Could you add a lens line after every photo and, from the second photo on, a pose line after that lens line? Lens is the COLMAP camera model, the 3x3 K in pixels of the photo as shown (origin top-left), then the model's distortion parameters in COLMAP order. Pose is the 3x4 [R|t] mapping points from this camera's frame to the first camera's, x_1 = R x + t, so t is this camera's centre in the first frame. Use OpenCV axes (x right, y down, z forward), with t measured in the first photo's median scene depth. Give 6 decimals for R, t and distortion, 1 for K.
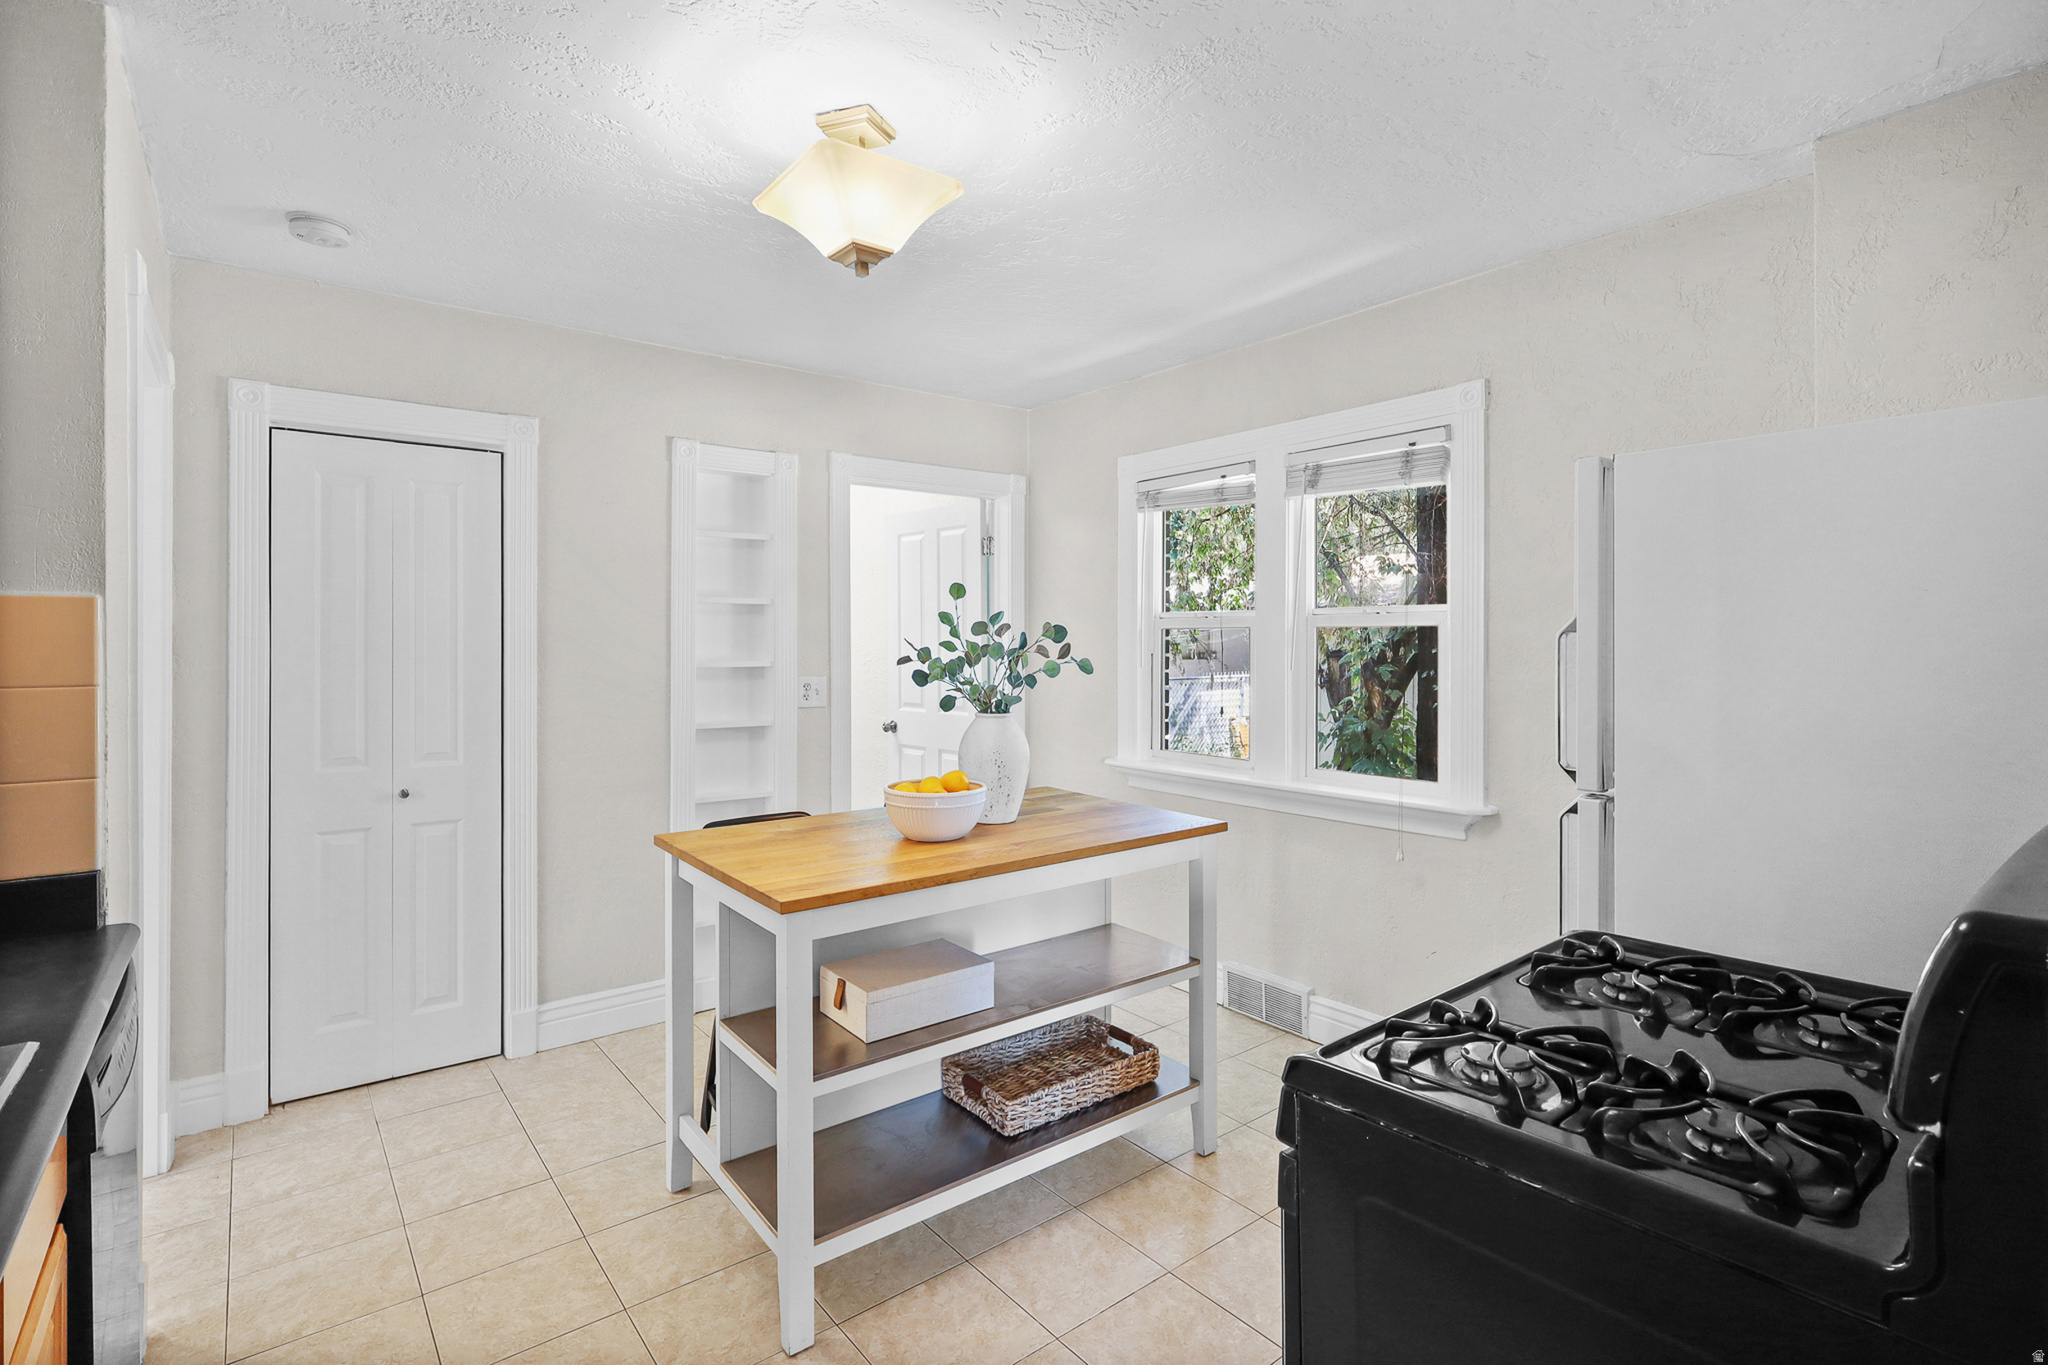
lens RADIAL K [[985.7, 0, 1062.0], [0, 985.7, 642.6], [0, 0, 1]] dist [-0.002576, 0.000518]
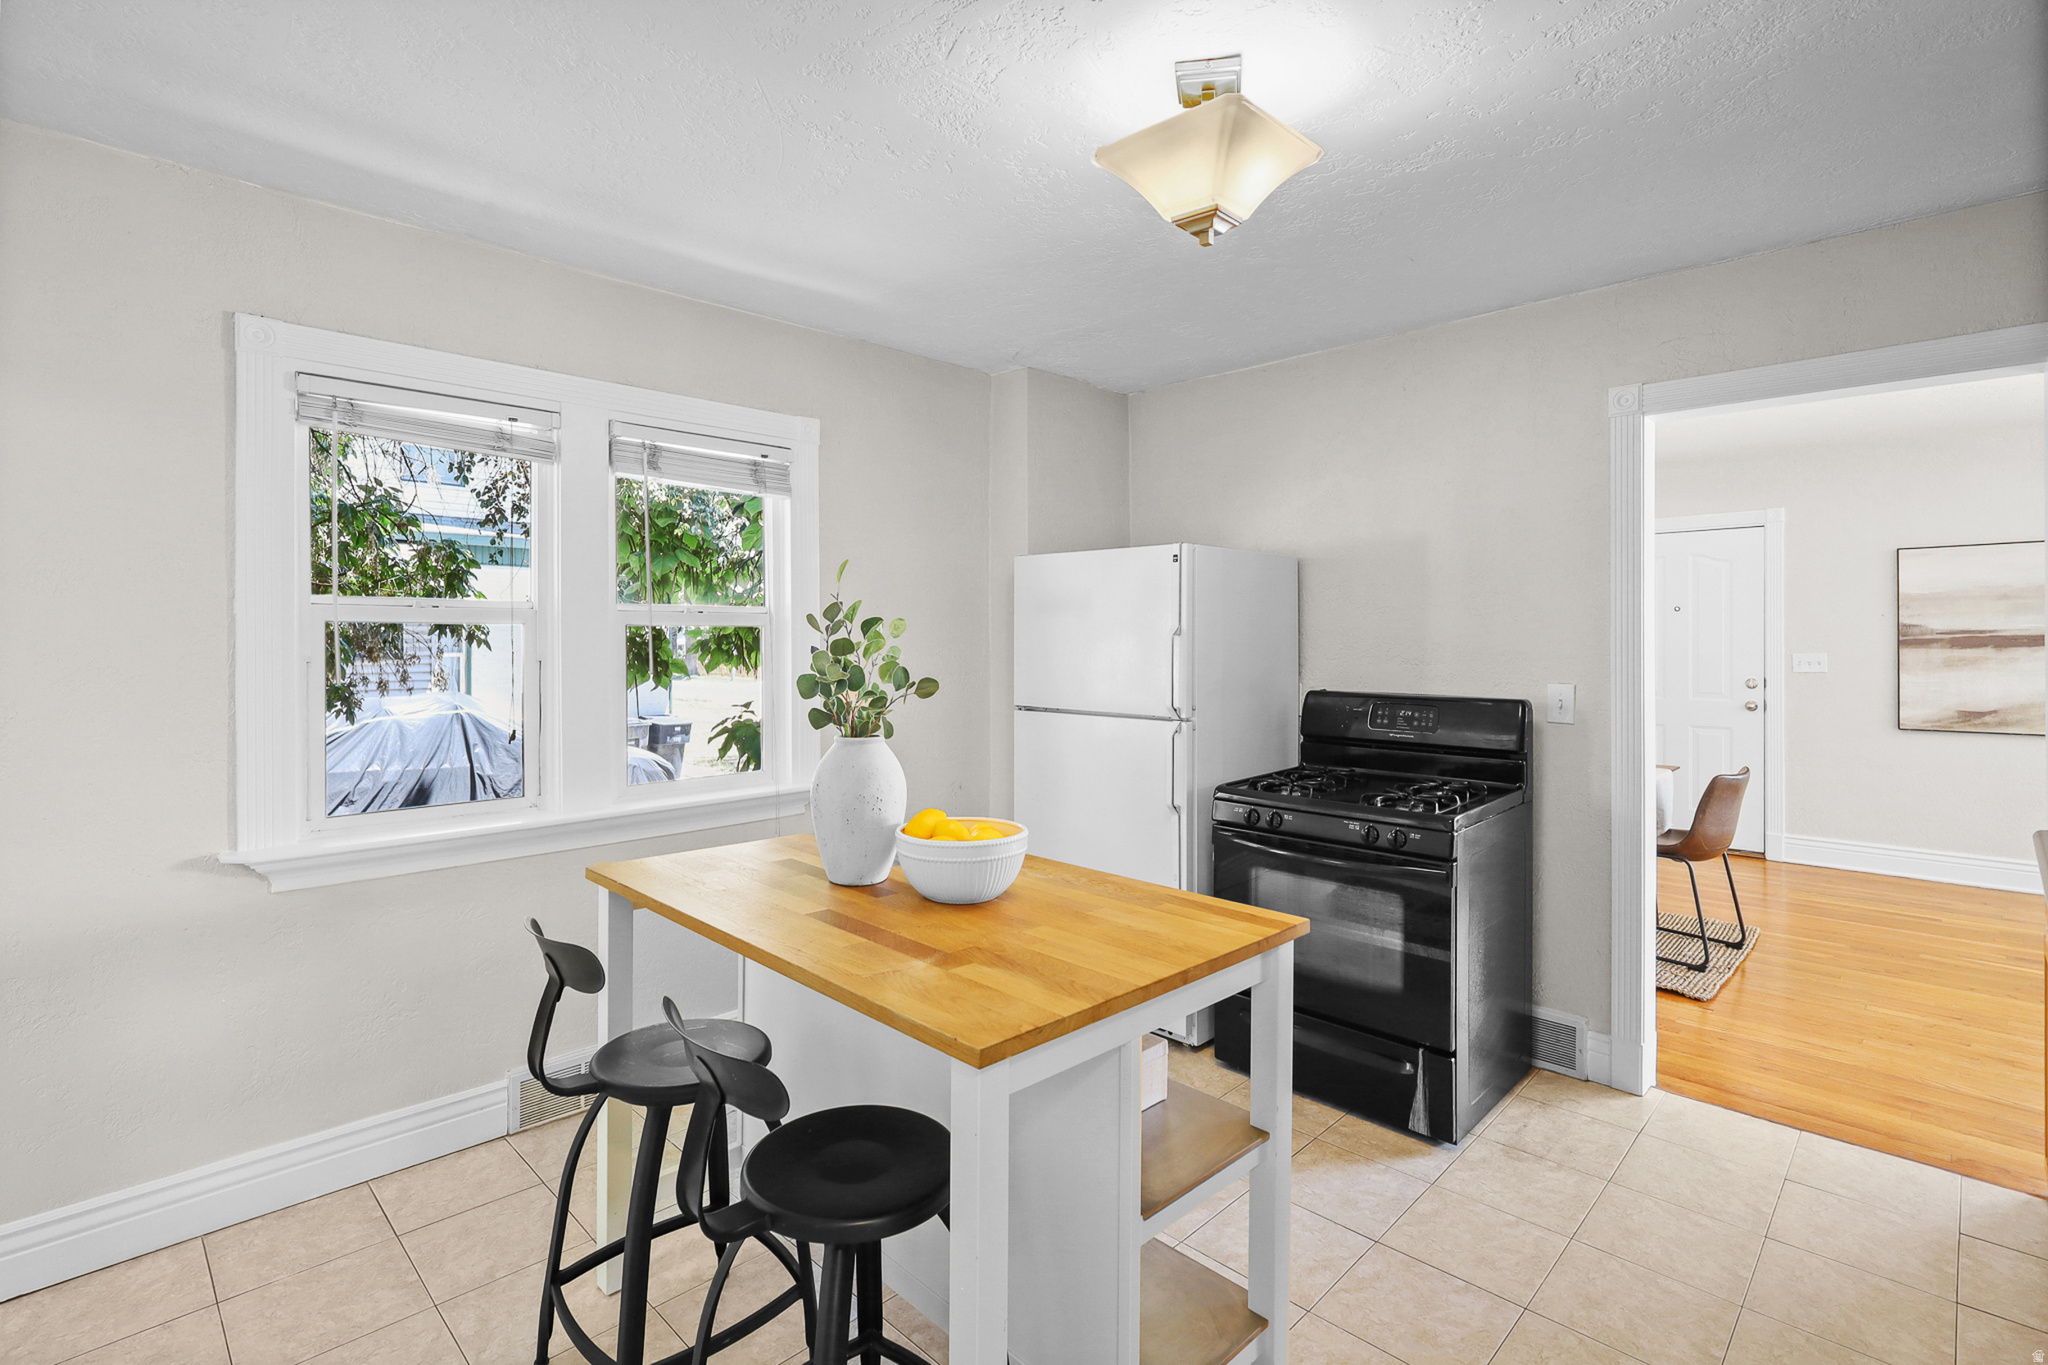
lens RADIAL K [[952.2, 0, 1015.0], [0, 952.2, 646.0], [0, 0, 1]] dist [-0.000064, 0.000009]
pose [[-0.086603, -0.007429, 0.996215, -0.737758], [0.004216, 0.999961, 0.007824, -0.003243], [-0.996234, 0.004877, -0.086568, 0.868586]]
